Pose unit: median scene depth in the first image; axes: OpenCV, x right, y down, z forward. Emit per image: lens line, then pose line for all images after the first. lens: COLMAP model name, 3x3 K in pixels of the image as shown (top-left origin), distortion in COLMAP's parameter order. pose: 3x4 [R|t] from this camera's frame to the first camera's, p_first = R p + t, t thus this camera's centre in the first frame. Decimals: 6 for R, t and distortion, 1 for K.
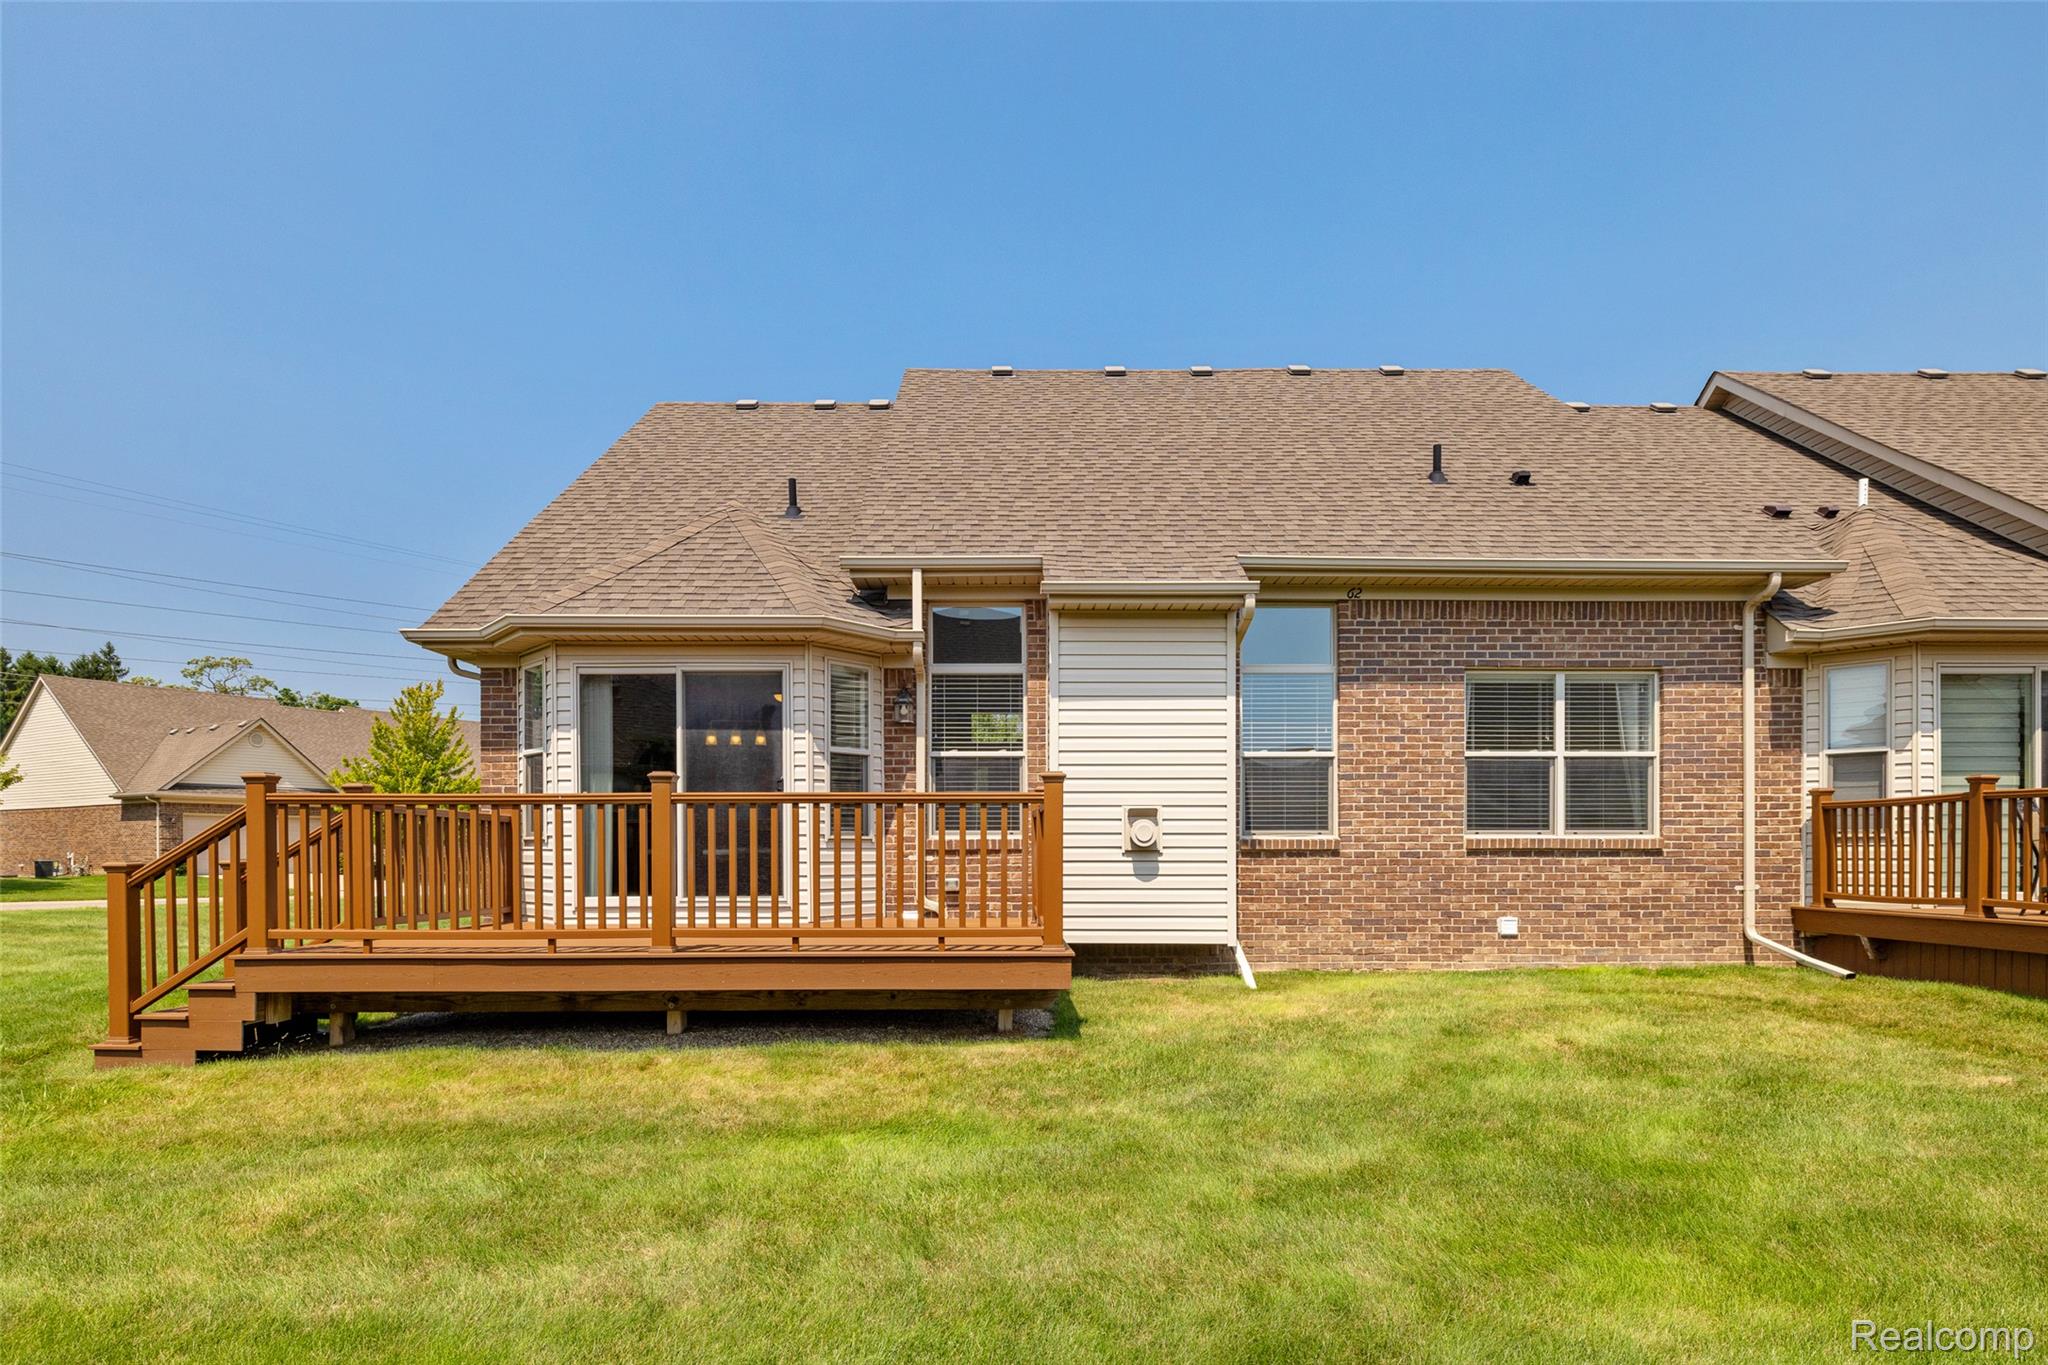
lens RADIAL K [[1097.7, 0, 1022.1], [0, 1097.7, 740.3], [0, 0, 1]] dist [0.000075, -0.000180]
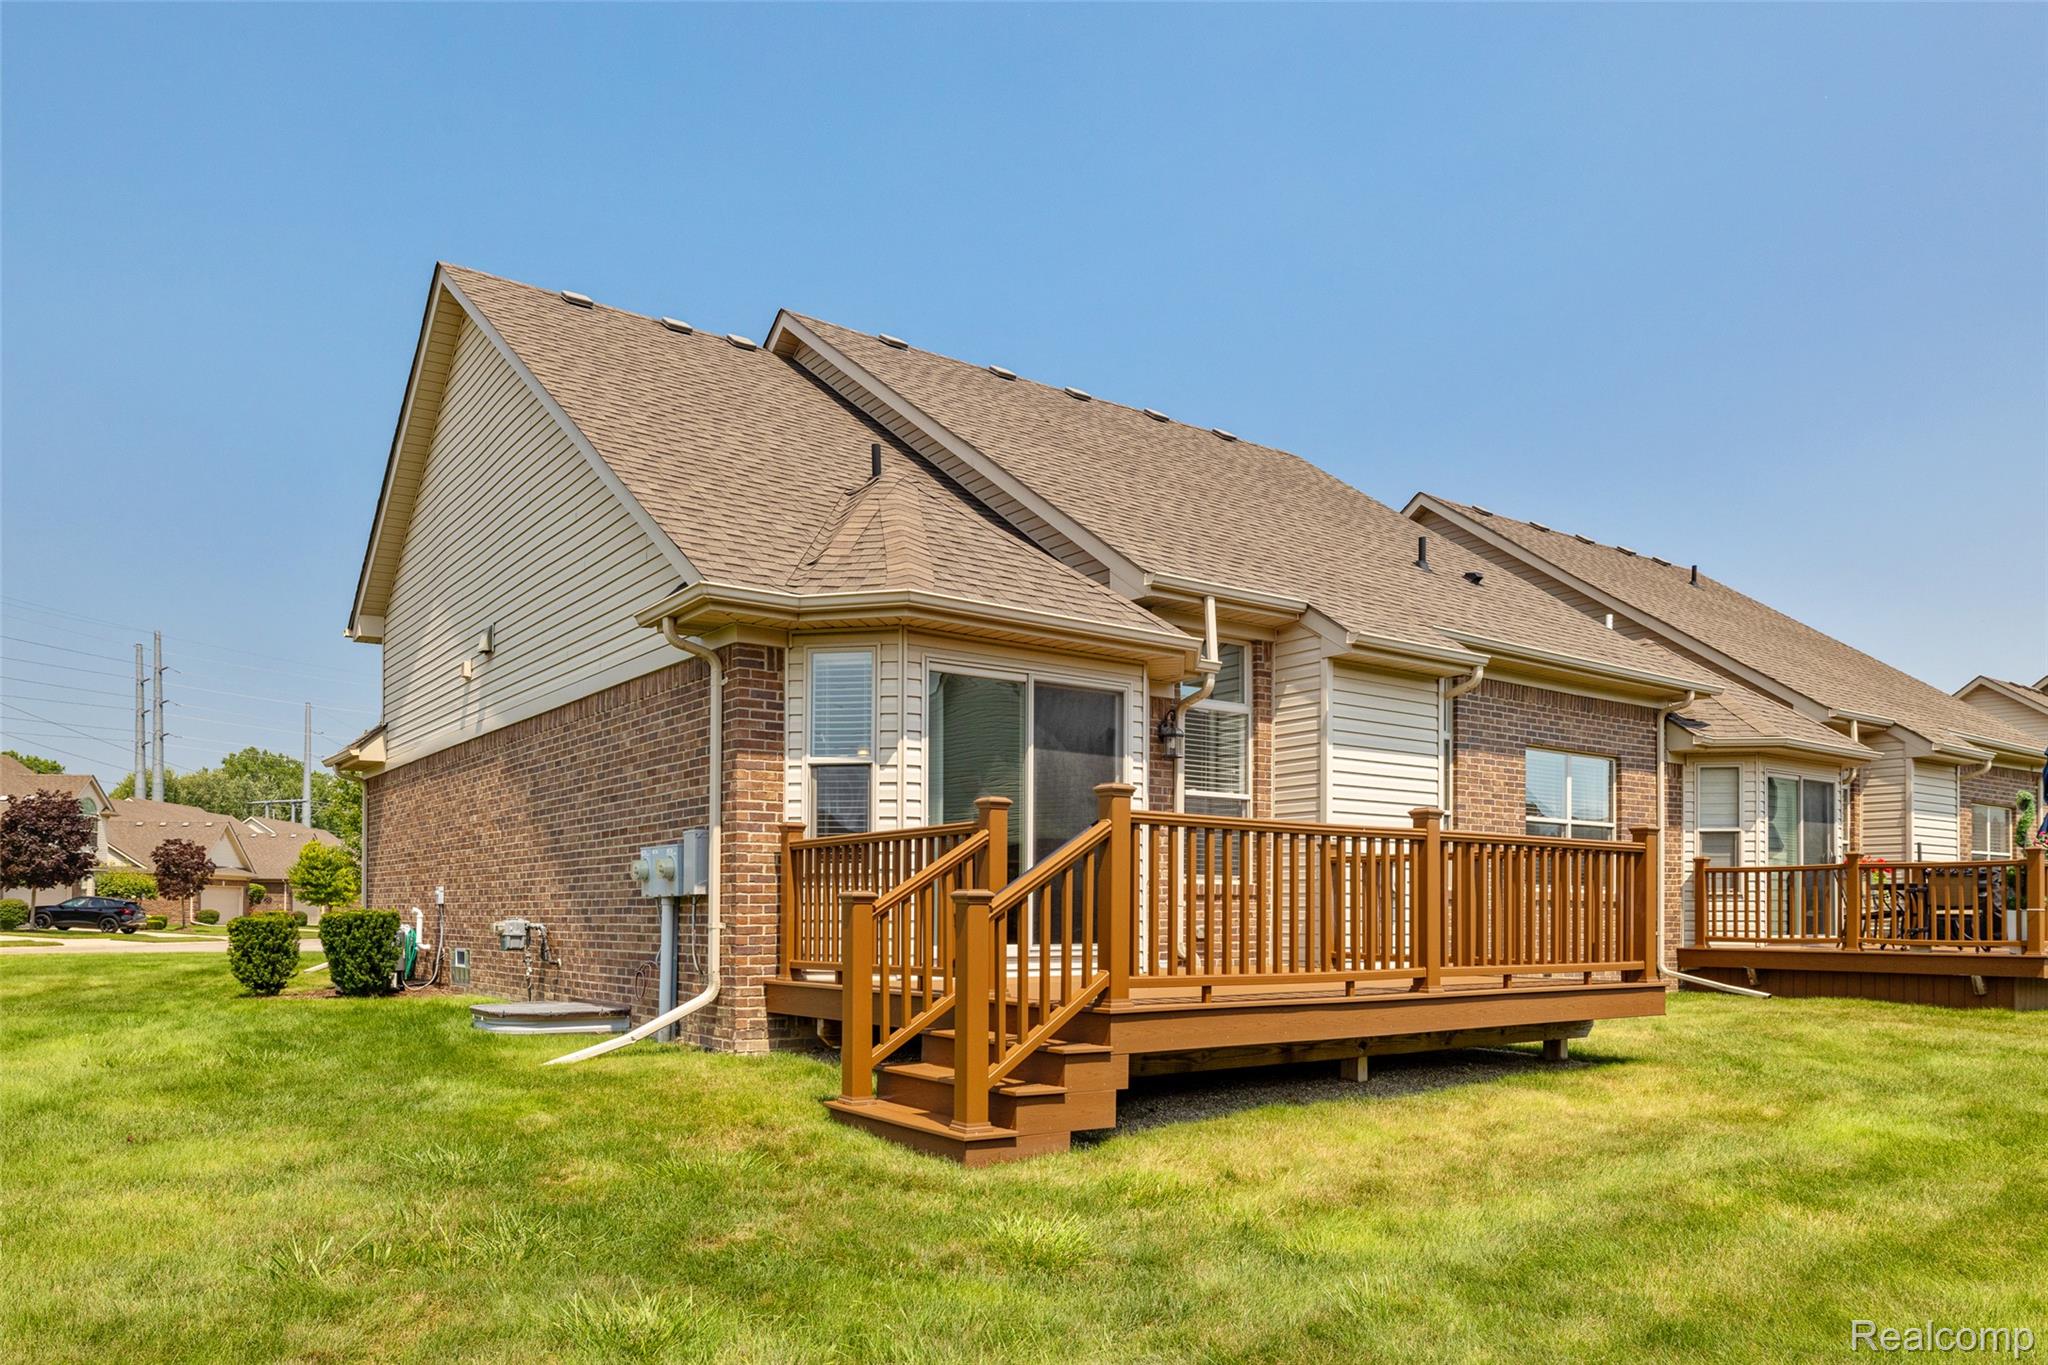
lens RADIAL K [[1364.0, 0, 1088.4], [0, 1364.0, 681.6], [0, 0, 1]] dist [0.019647, 0.000172]
pose [[0.798107, 0.106325, 0.593061, -0.857144], [-0.072193, 0.994090, -0.081070, 0.020141], [-0.598176, 0.021888, 0.801066, 0.108434]]
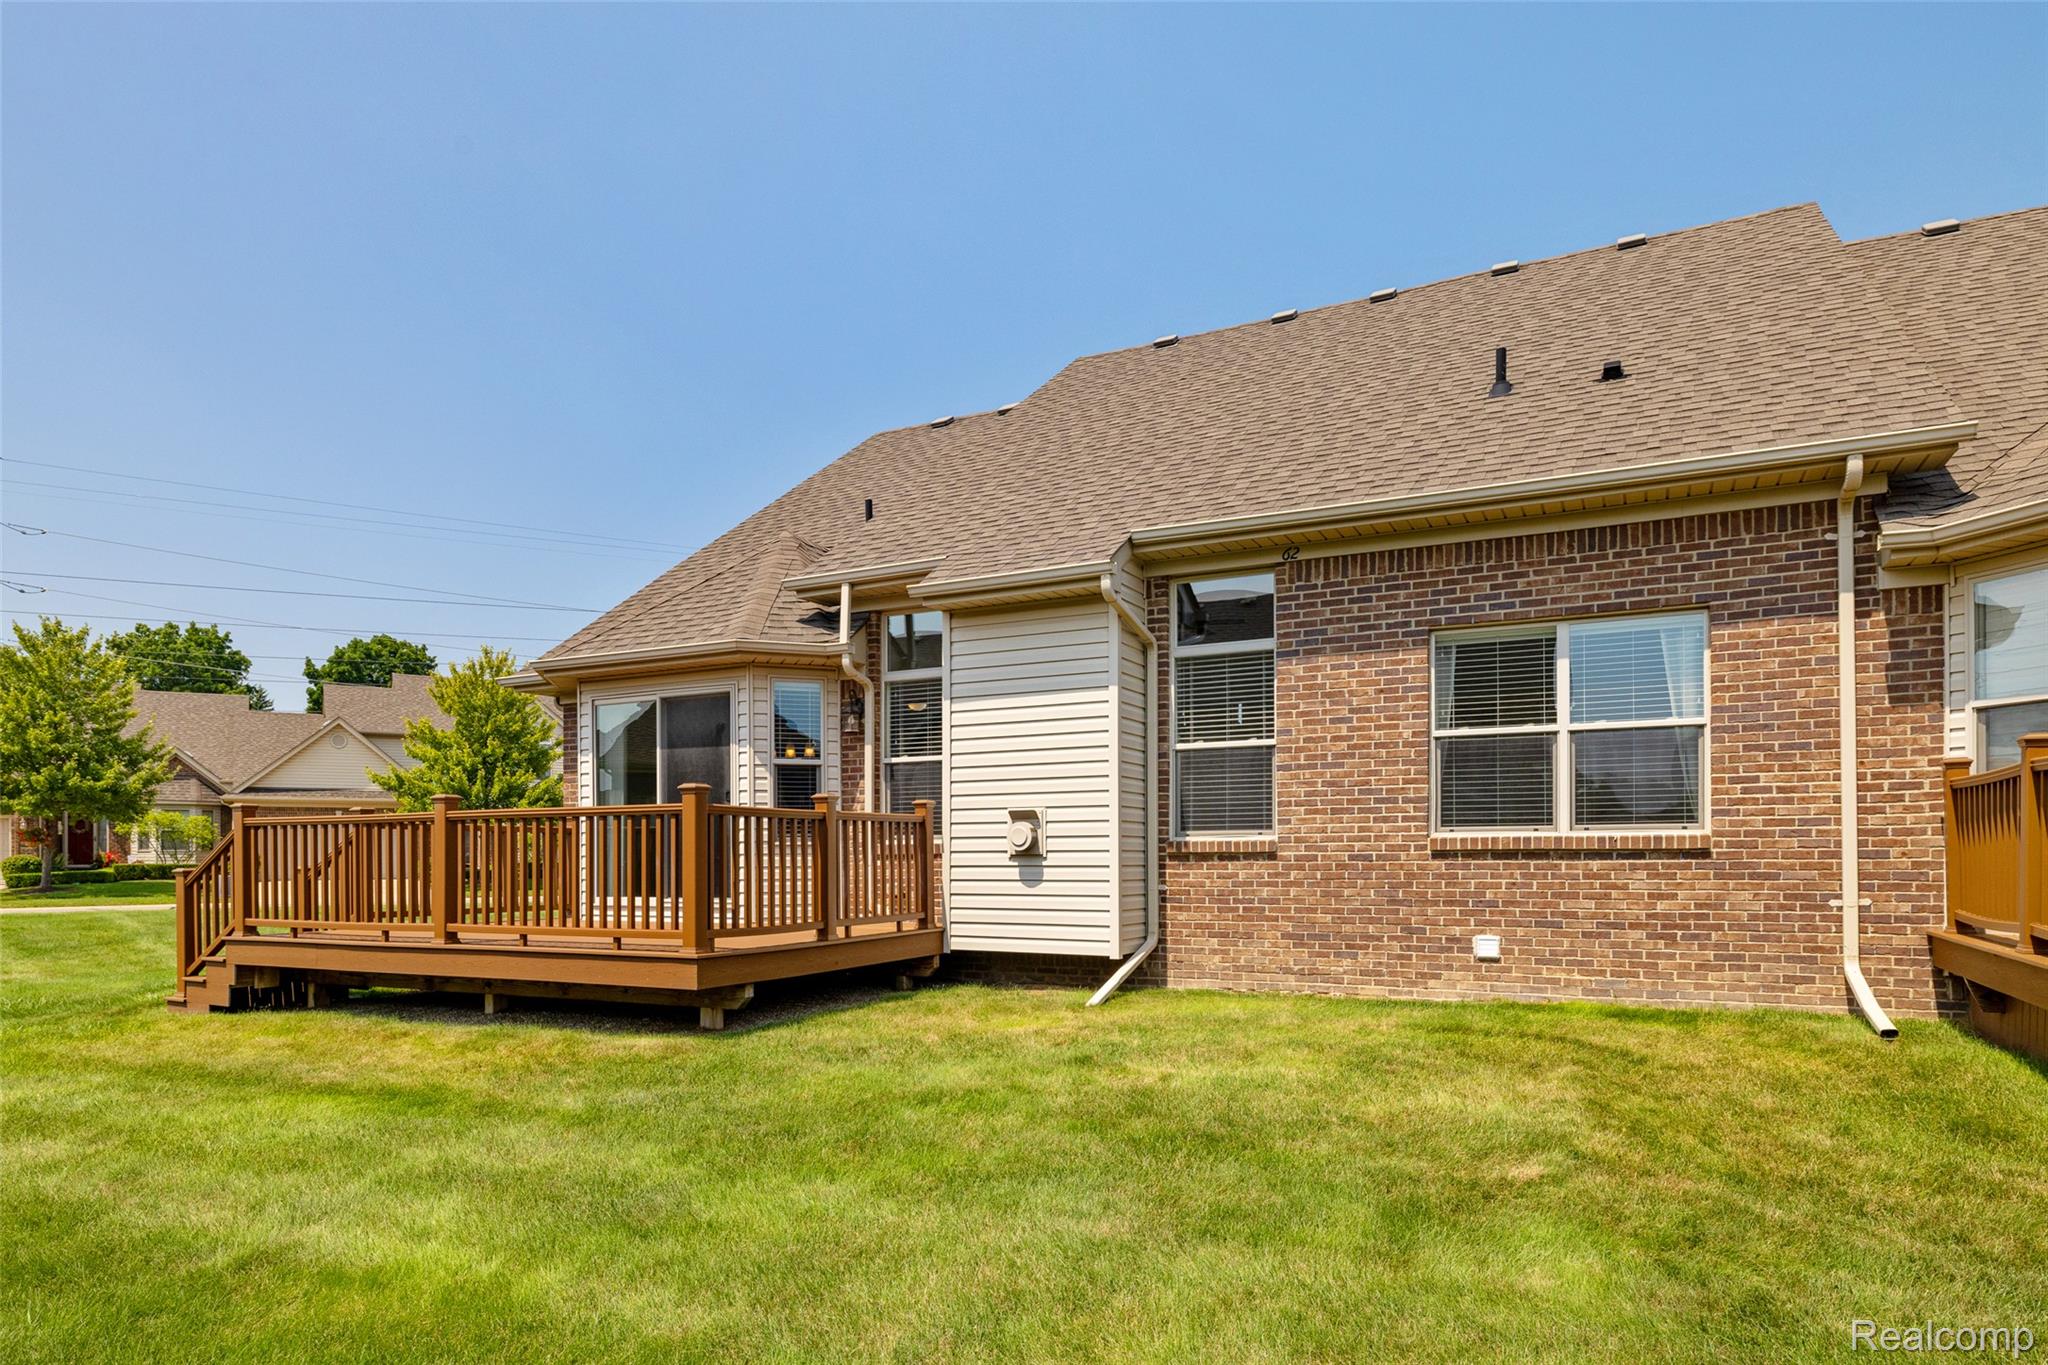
lens RADIAL K [[1175.2, 0, 1029.0], [0, 1175.2, 715.0], [0, 0, 1]] dist [0.002227, 0.000331]
pose [[0.891144, -0.058213, -0.449970, 0.536749], [0.052747, 0.998303, -0.024688, 0.004307], [0.450644, -0.001734, 0.892702, 0.084989]]
